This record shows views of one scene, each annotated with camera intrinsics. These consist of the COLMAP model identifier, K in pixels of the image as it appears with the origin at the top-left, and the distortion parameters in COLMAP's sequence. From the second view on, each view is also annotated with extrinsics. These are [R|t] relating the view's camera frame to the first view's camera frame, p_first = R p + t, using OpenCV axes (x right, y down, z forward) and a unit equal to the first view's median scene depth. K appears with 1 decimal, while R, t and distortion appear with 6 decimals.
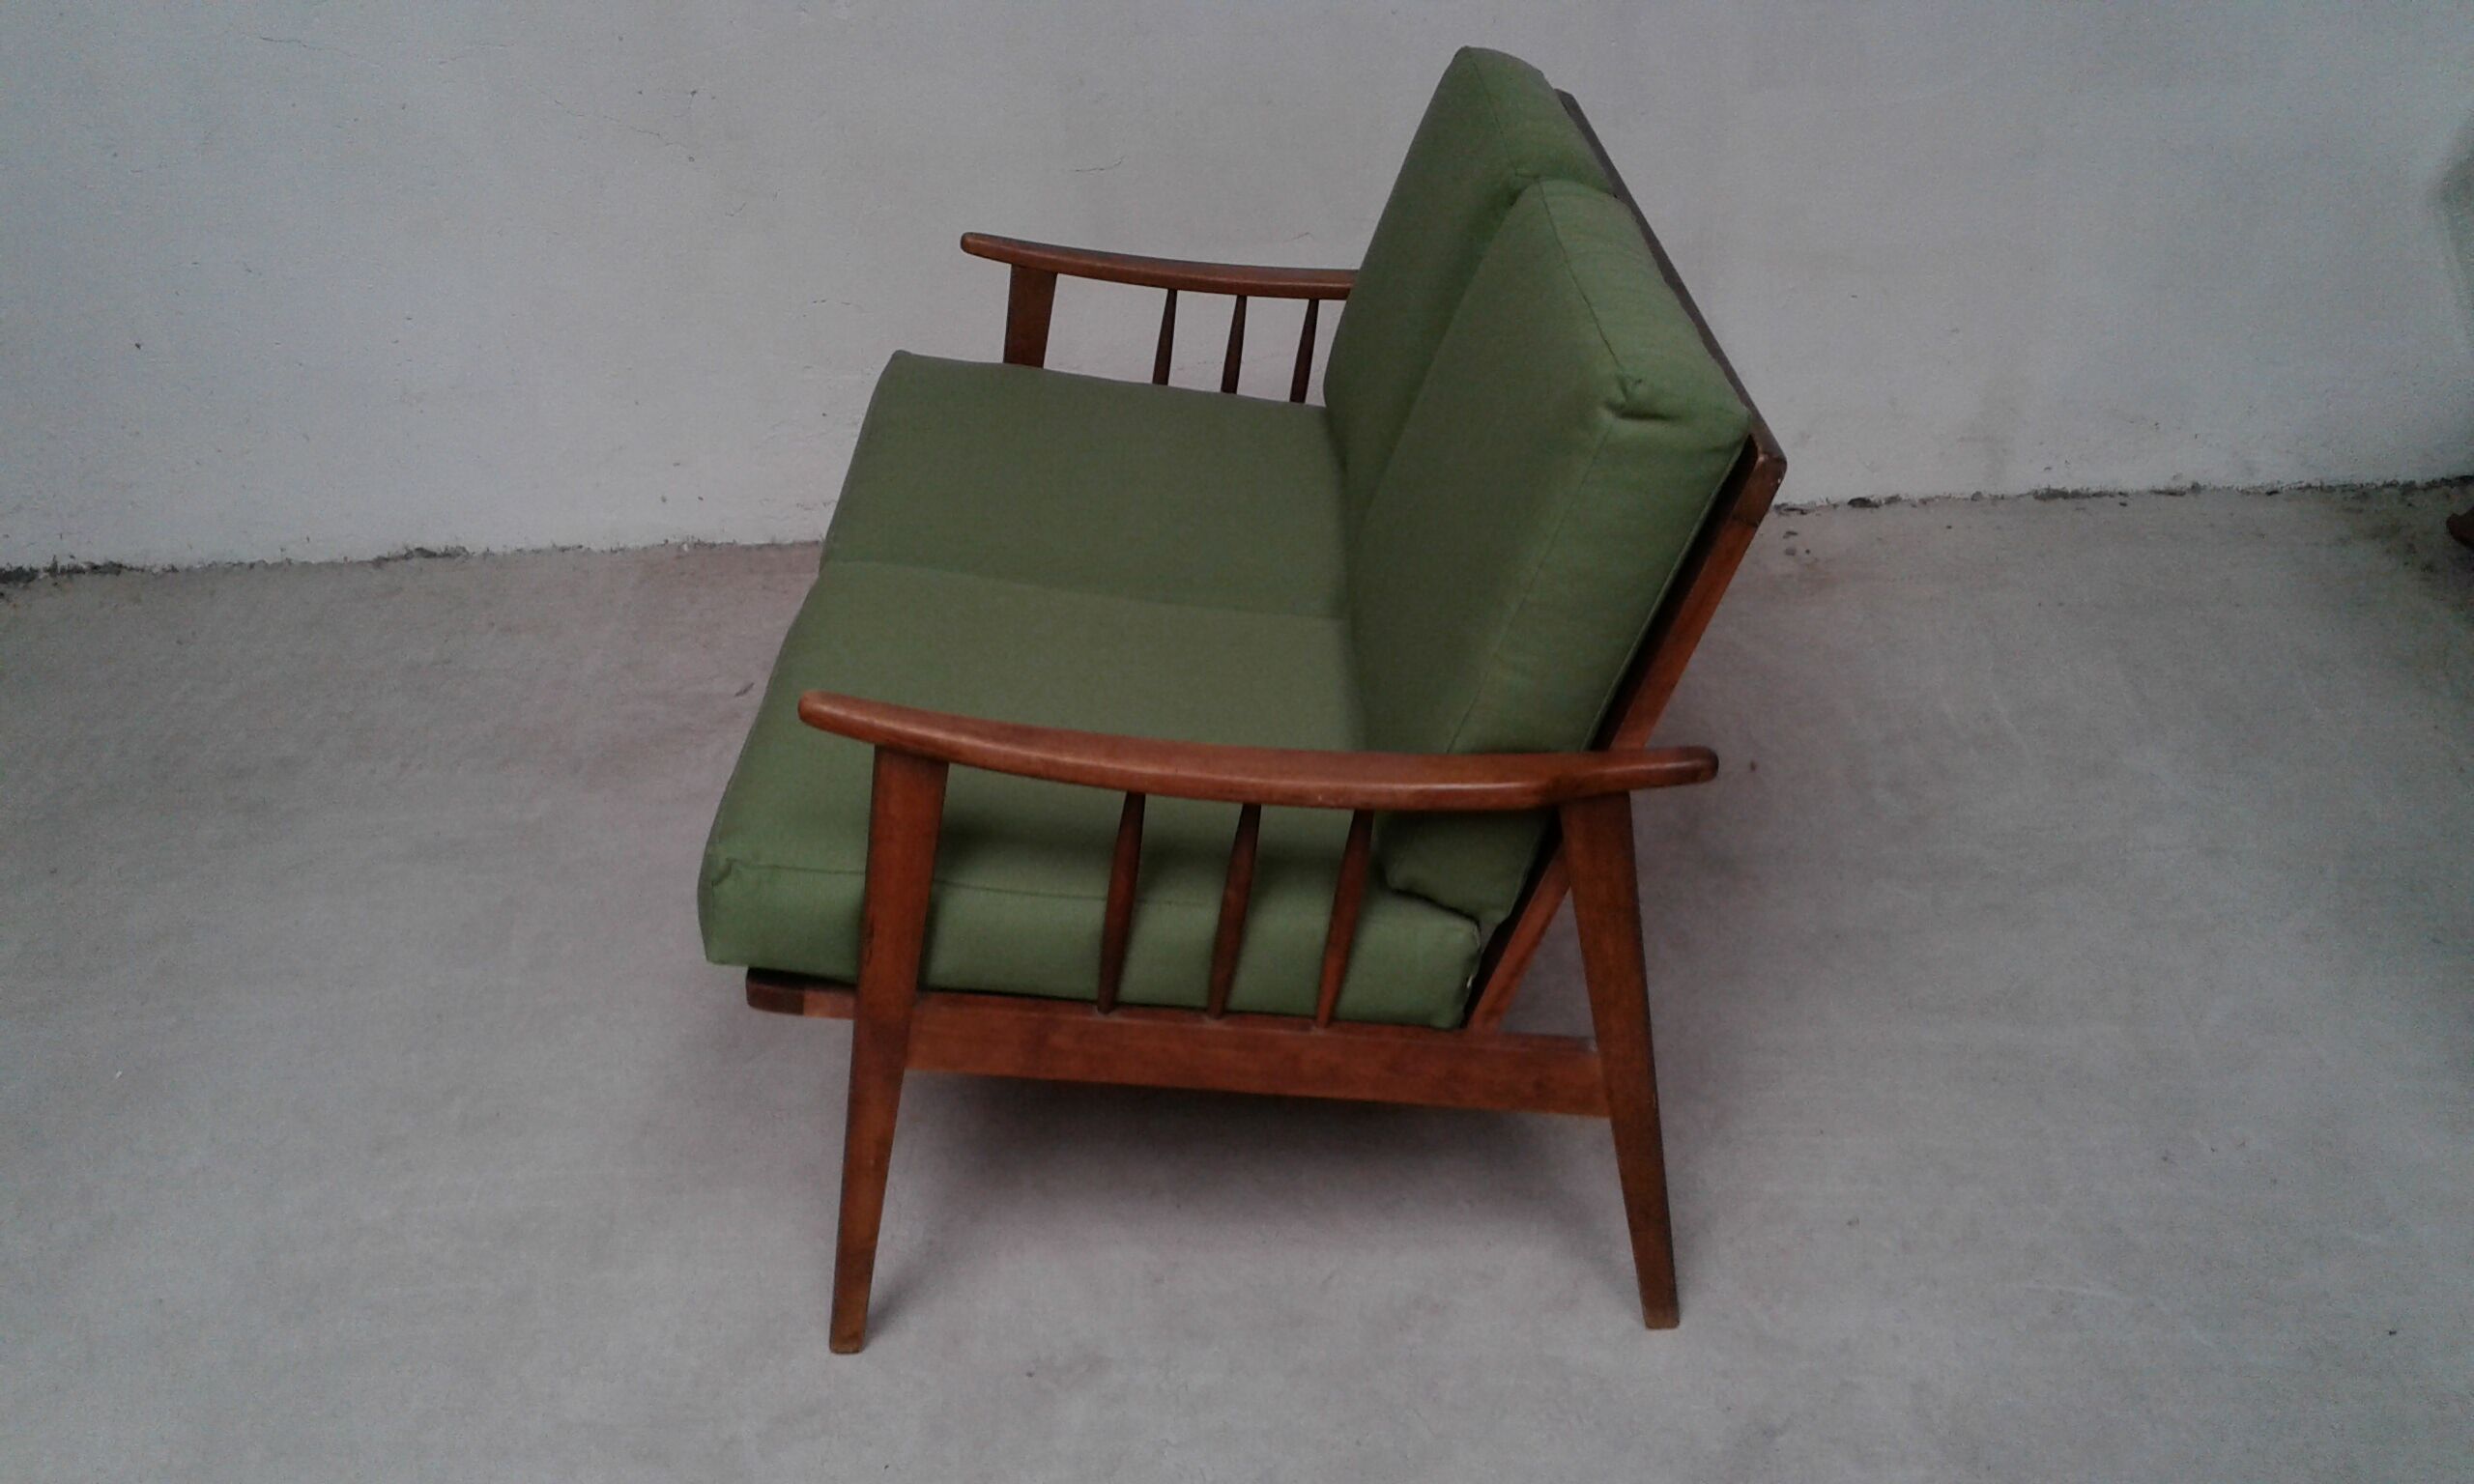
lens RADIAL K [[2252.0, 0, 1218.6], [0, 2252.0, 753.3], [0, 0, 1]] dist [0.087597, -0.180514]
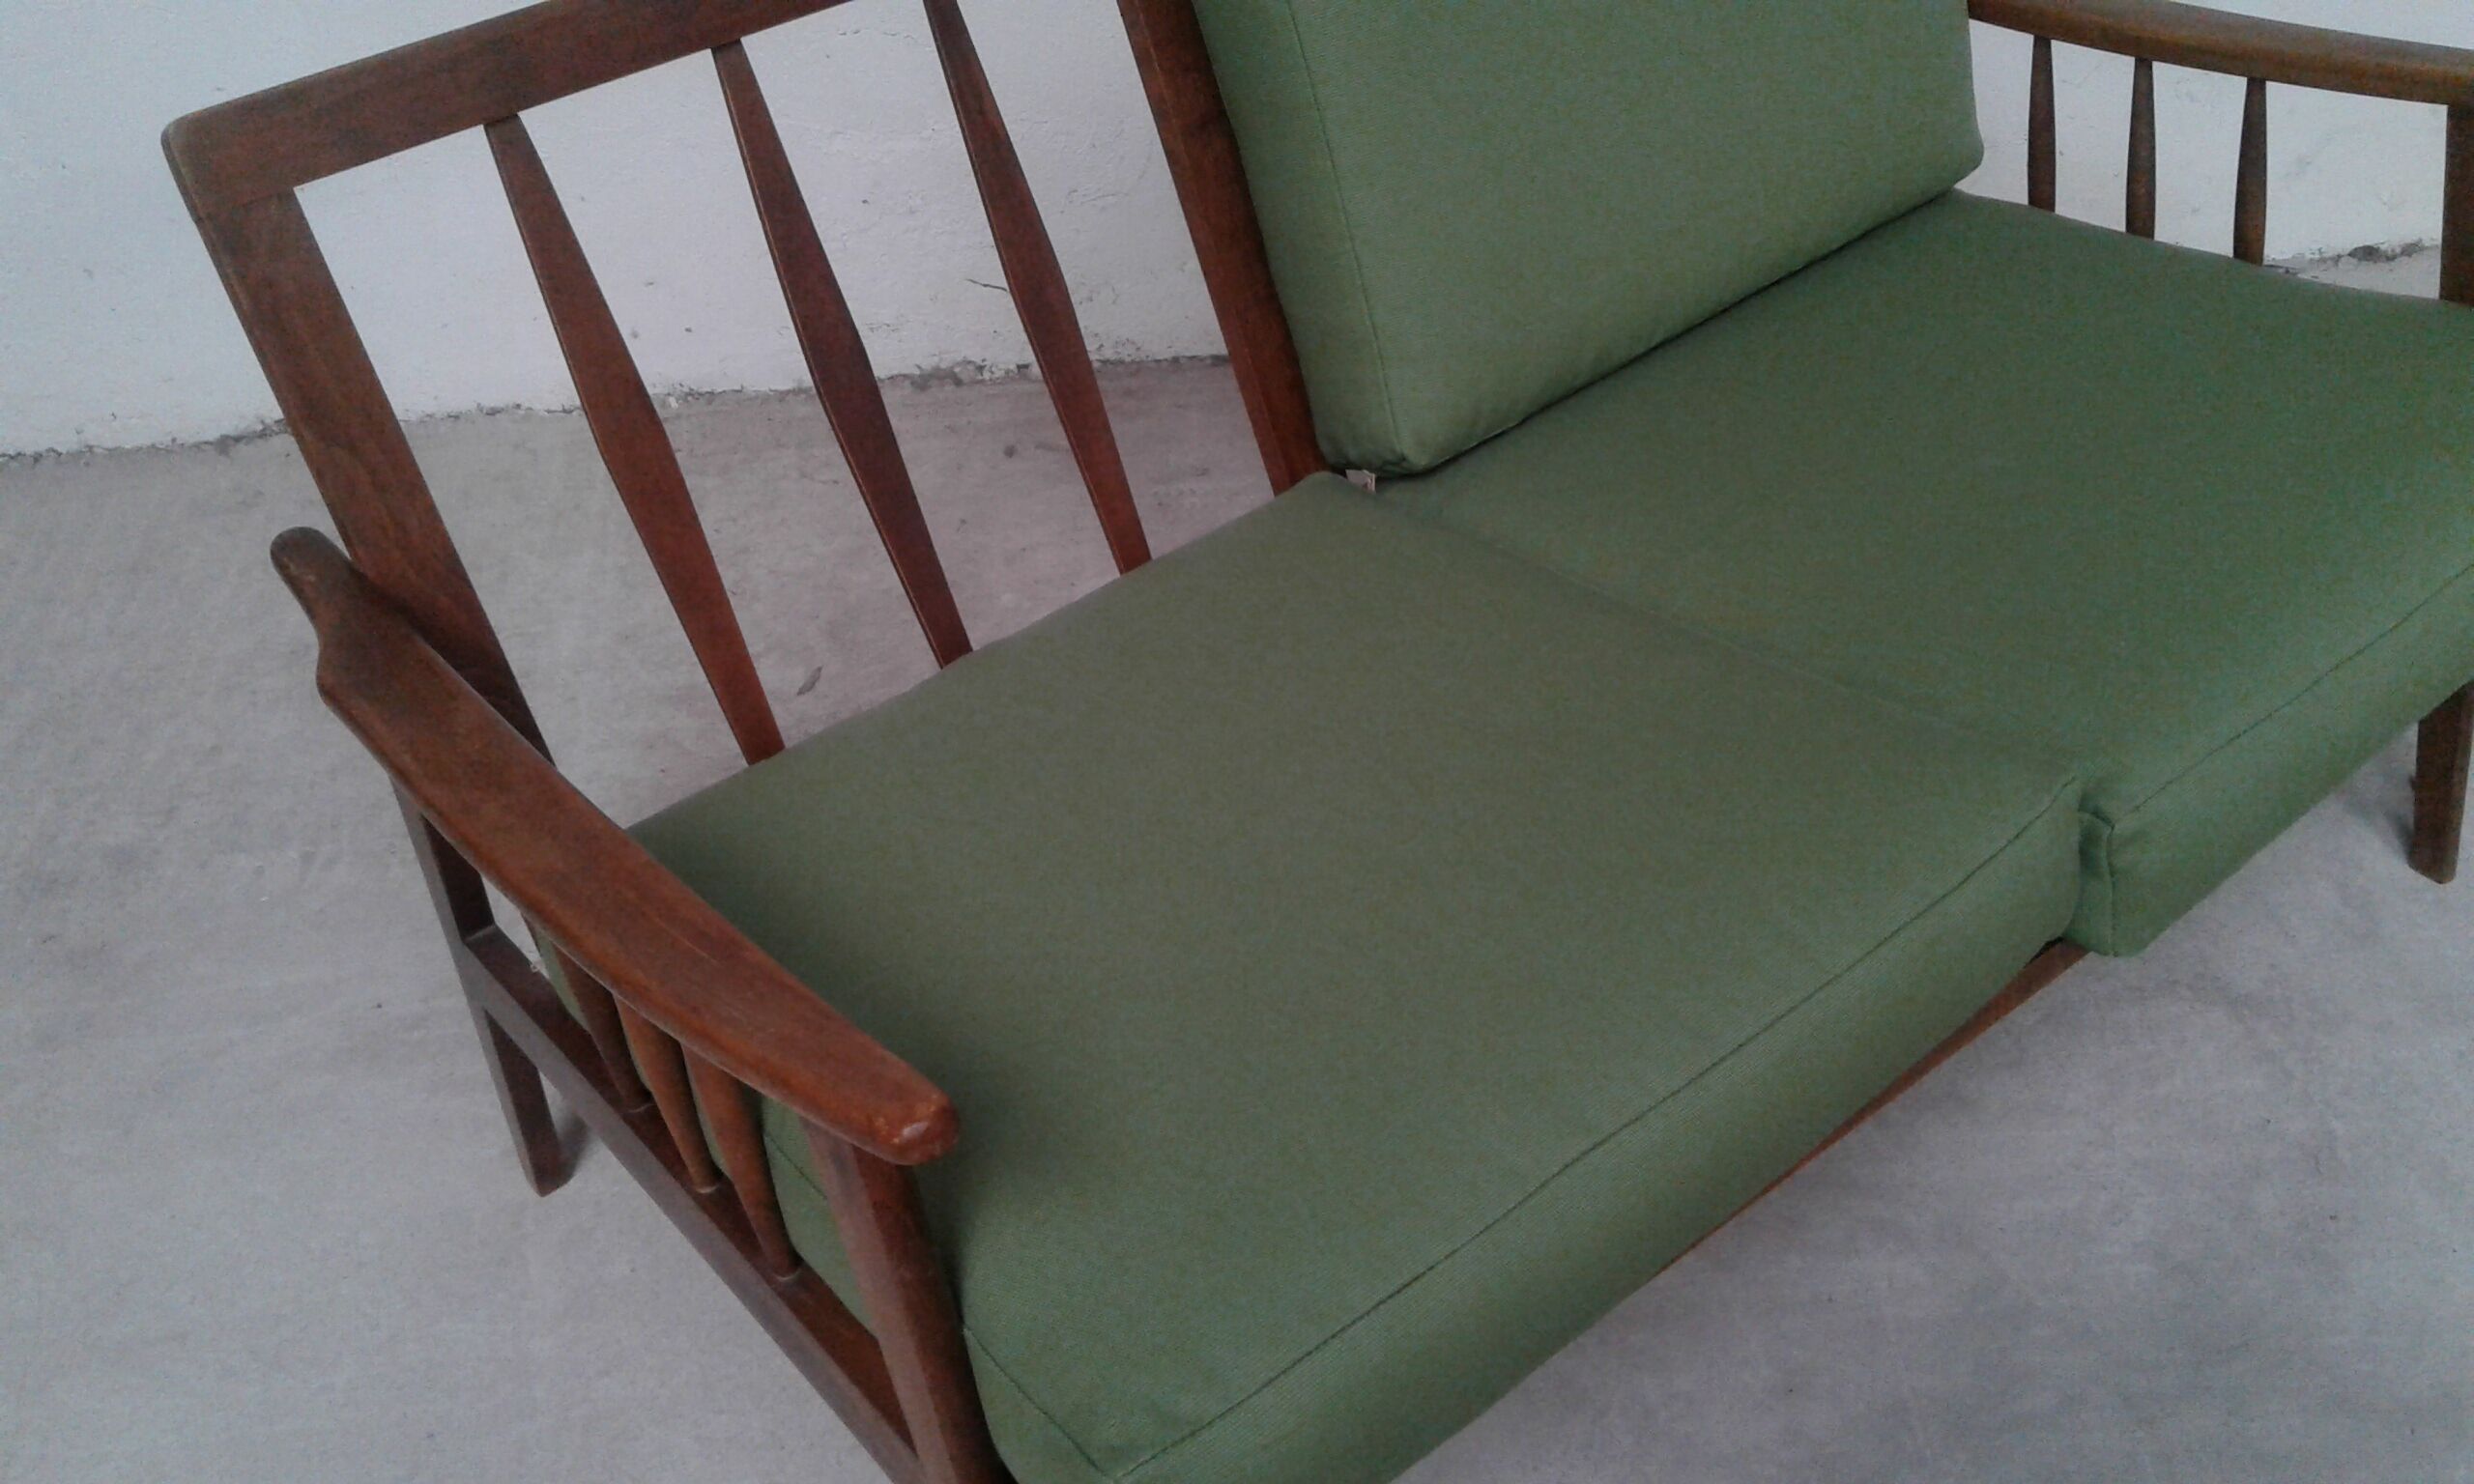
lens RADIAL K [[2252.0, 0, 1218.6], [0, 2252.0, 753.3], [0, 0, 1]] dist [0.087597, -0.180514]
pose [[0.998001, -0.054327, 0.032288, -0.099544], [0.046430, 0.976903, 0.208577, -0.123304], [-0.042874, -0.206661, 0.977473, 0.303485]]
